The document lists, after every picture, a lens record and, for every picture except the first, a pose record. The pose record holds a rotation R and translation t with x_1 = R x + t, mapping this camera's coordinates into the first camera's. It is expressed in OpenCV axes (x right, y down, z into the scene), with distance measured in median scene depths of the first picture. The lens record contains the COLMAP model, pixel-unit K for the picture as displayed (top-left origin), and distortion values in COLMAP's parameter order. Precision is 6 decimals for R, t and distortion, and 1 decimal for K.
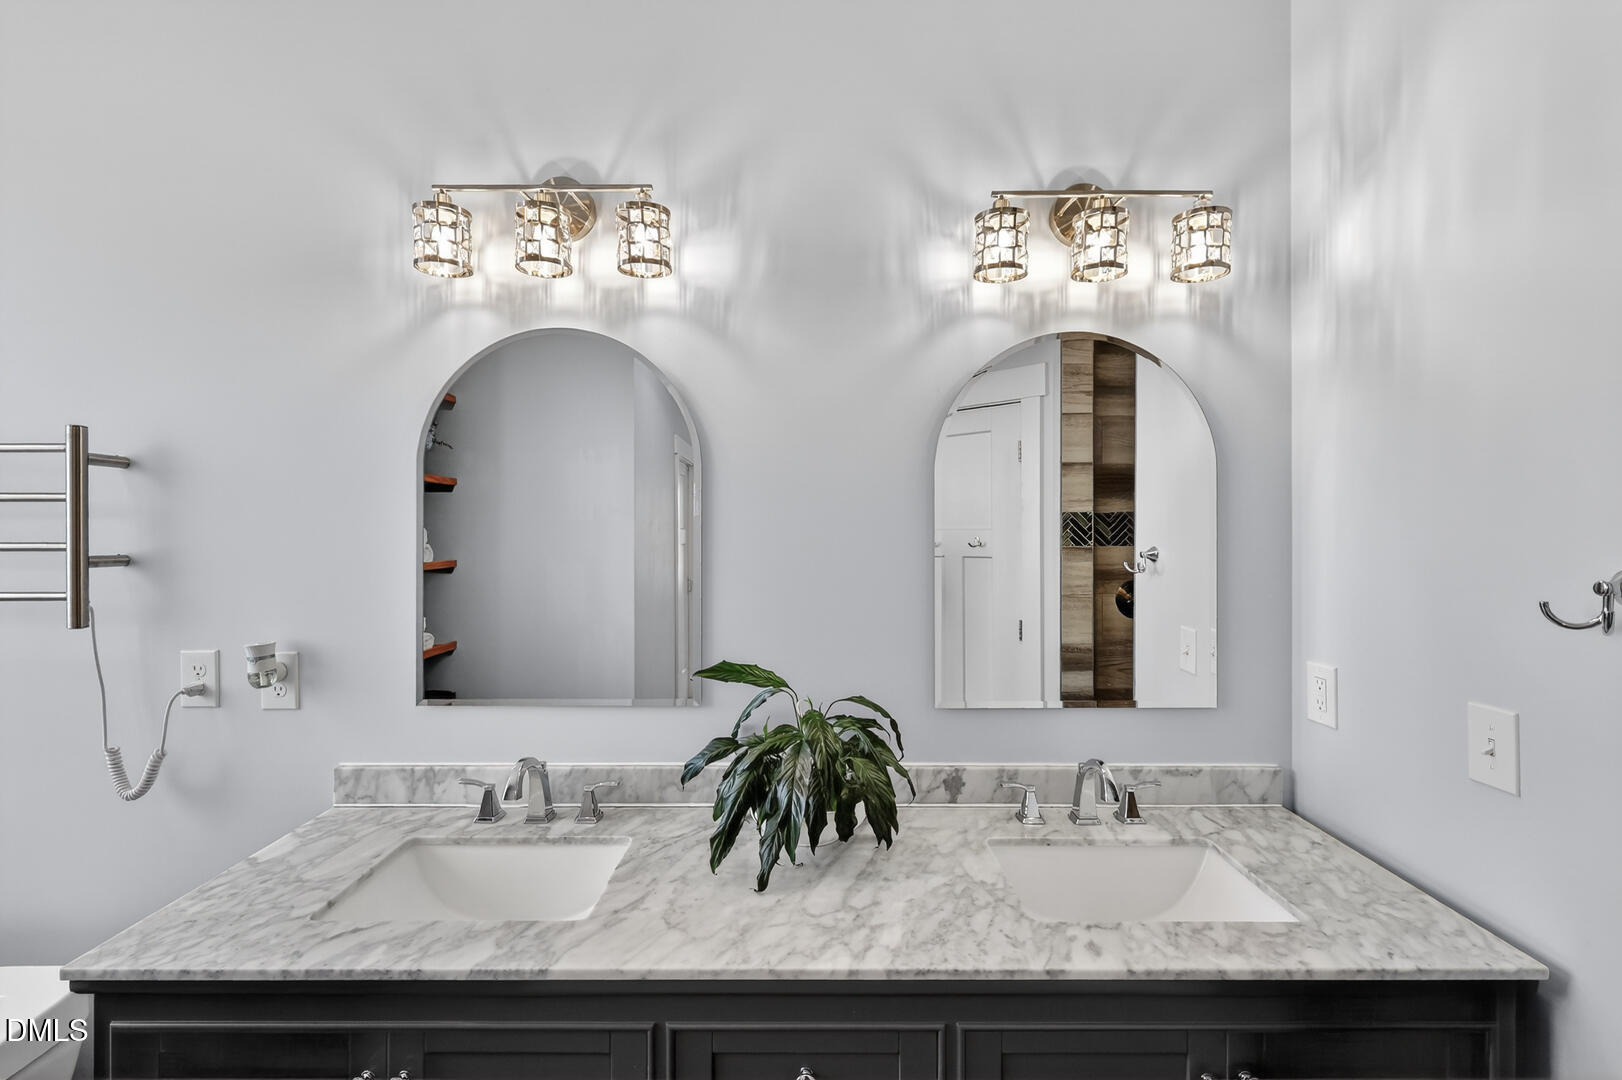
lens RADIAL K [[673.6, 0, 816.9], [0, 673.6, 538.5], [0, 0, 1]] dist [0.006198, 0.000111]
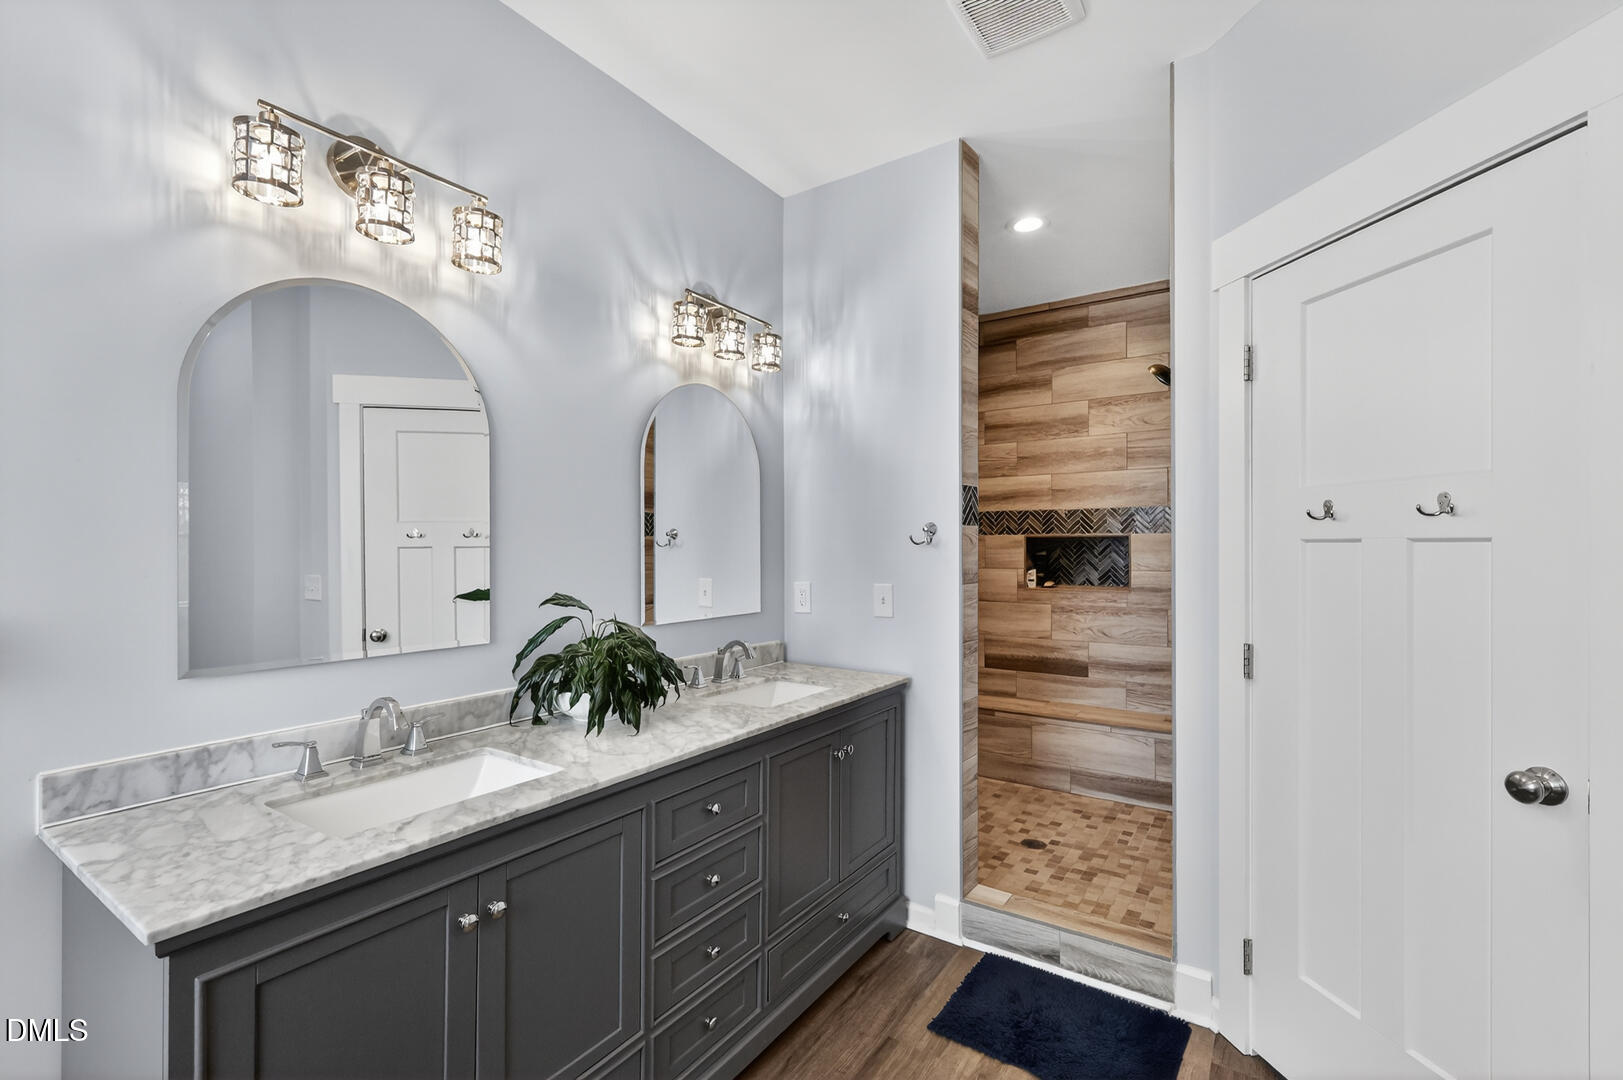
lens RADIAL K [[704.7, 0, 813.2], [0, 704.7, 538.1], [0, 0, 1]] dist [0.007630, 0.001064]
pose [[0.566273, 0.008989, 0.824169, -0.884456], [-0.008904, 0.999949, -0.004789, 0.066566], [-0.824170, -0.004626, 0.566324, -0.165448]]
